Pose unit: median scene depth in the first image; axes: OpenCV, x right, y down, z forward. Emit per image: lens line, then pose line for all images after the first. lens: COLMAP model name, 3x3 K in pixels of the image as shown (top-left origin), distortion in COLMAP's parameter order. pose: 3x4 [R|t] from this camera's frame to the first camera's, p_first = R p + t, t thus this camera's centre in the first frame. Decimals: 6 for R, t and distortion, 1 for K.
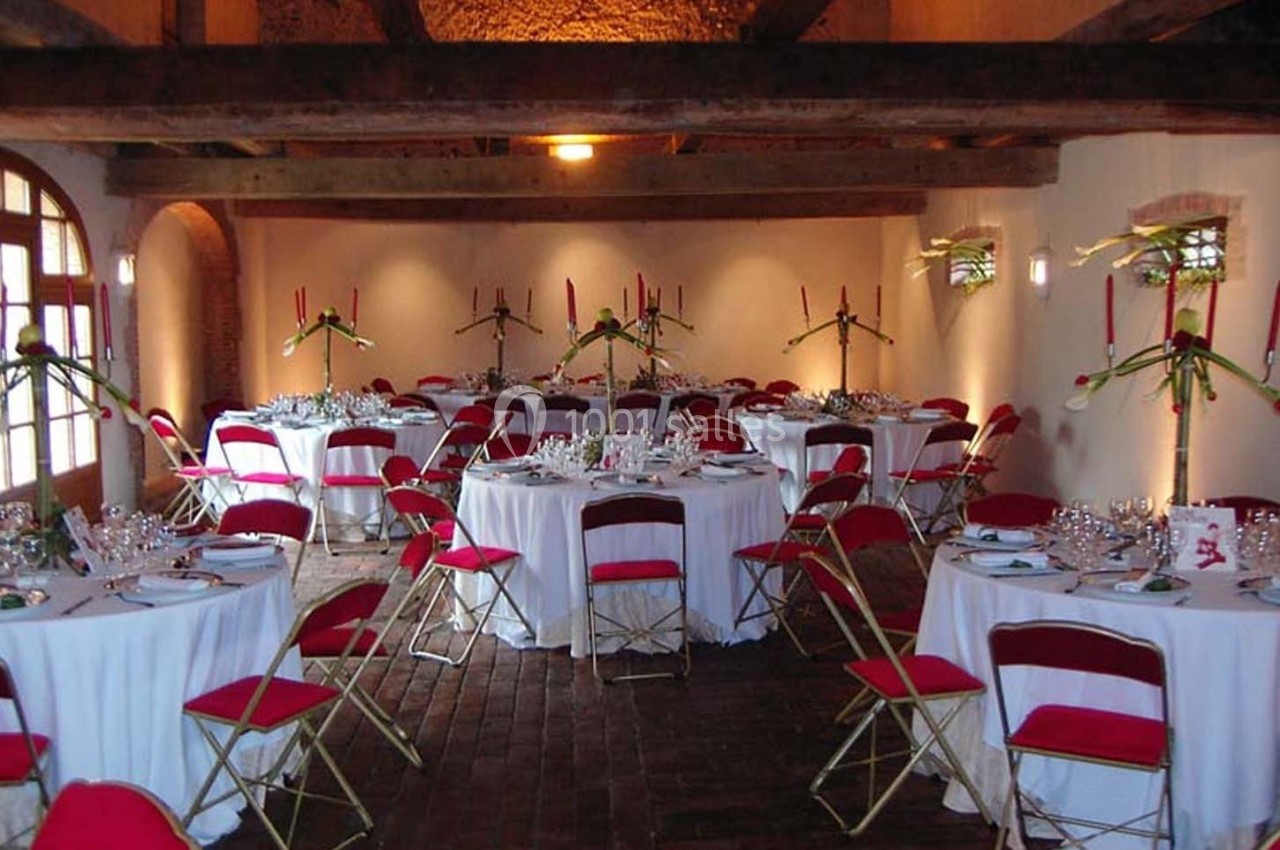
lens RADIAL K [[1265.0, 0, 633.6], [0, 1265.0, 368.6], [0, 0, 1]] dist [0.243243, -0.528423]
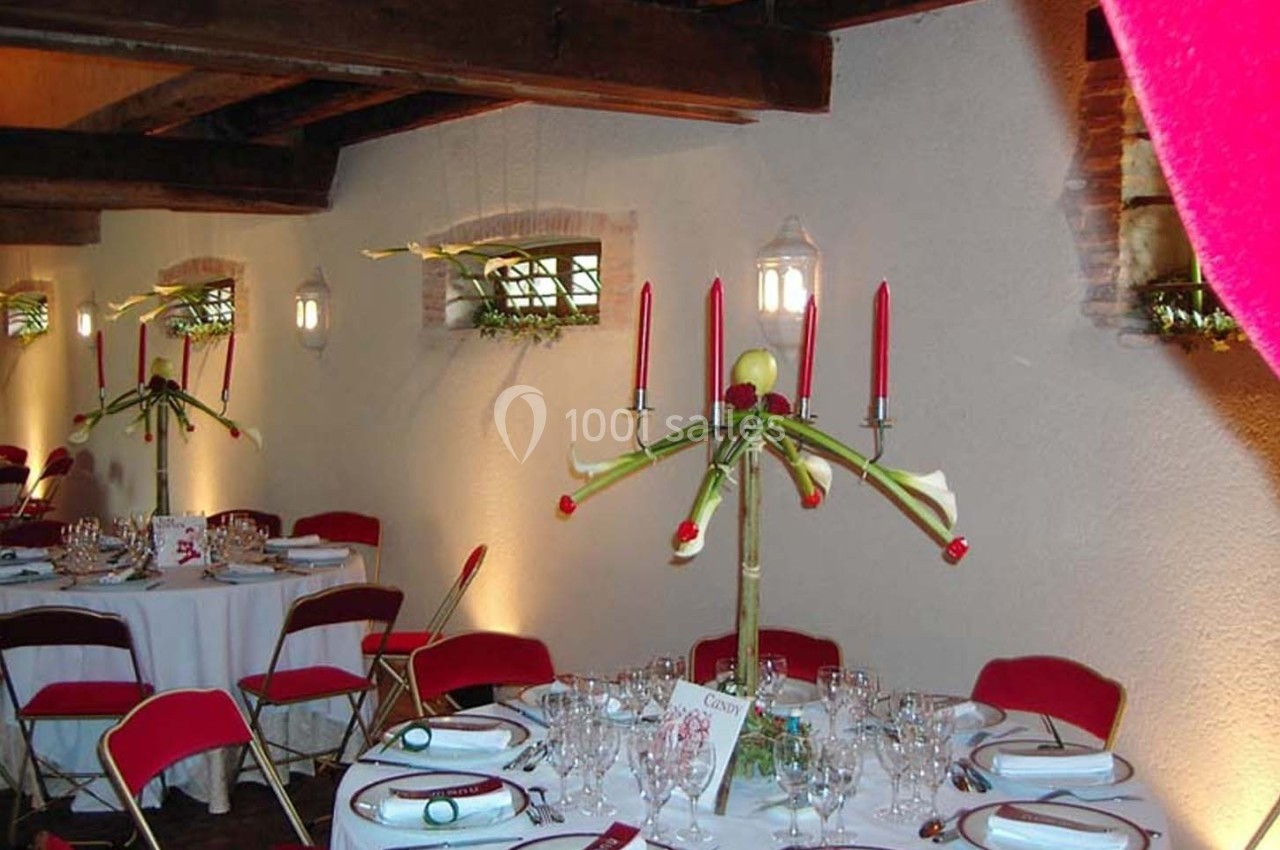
lens RADIAL K [[1360.2, 0, 640.0], [0, 1360.2, 425.0], [0, 0, 1]] dist [-0.105395, 0.038533]
pose [[0.798318, -0.040741, 0.600857, 0.009132], [0.037596, 0.999135, 0.017795, 0.007935], [-0.601062, 0.008384, 0.799158, -0.197554]]
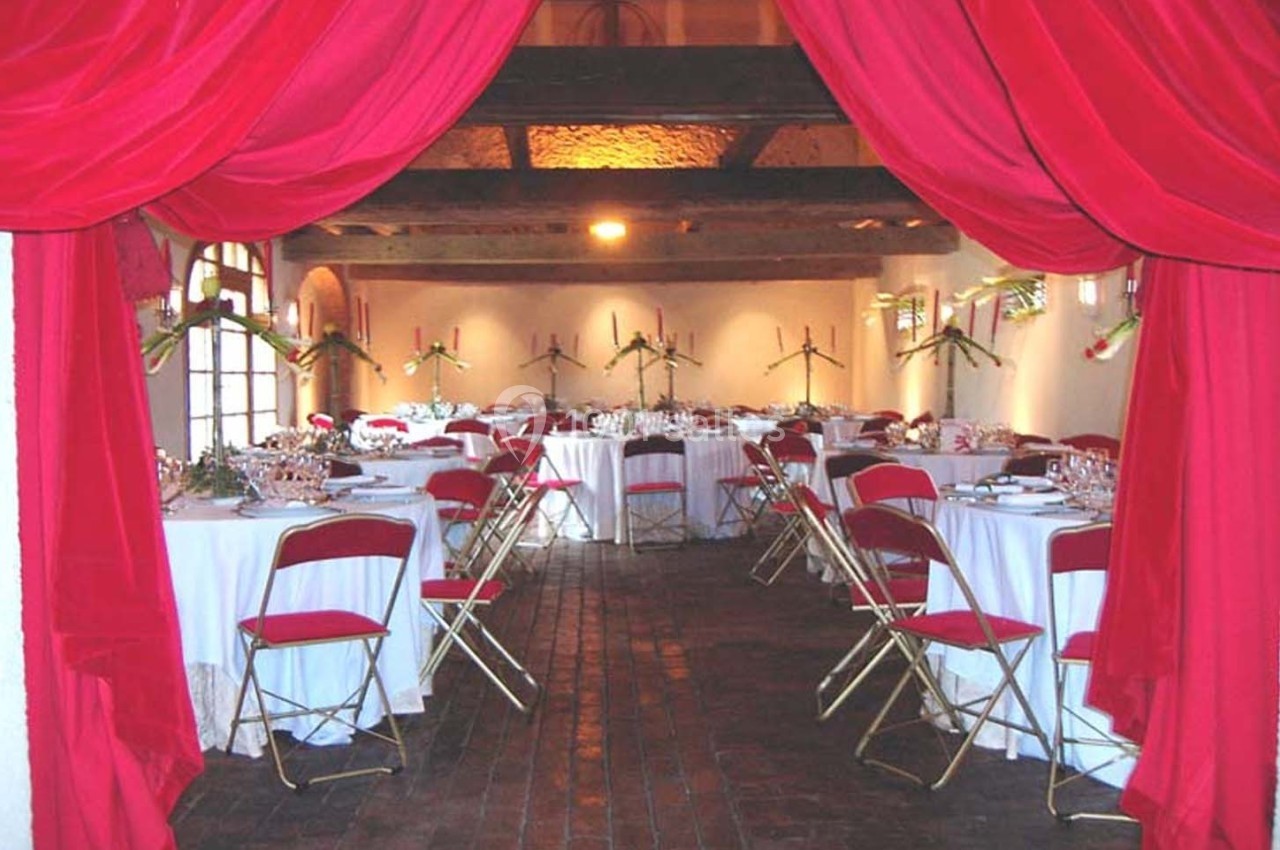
lens RADIAL K [[1395.5, 0, 644.0], [0, 1395.5, 395.8], [0, 0, 1]] dist [0.511827, -0.779047]
pose [[0.999934, -0.000952, -0.011418, 0.006315], [0.000402, 0.998844, -0.048065, 0.103423], [0.011451, 0.048057, 0.998779, -0.643480]]
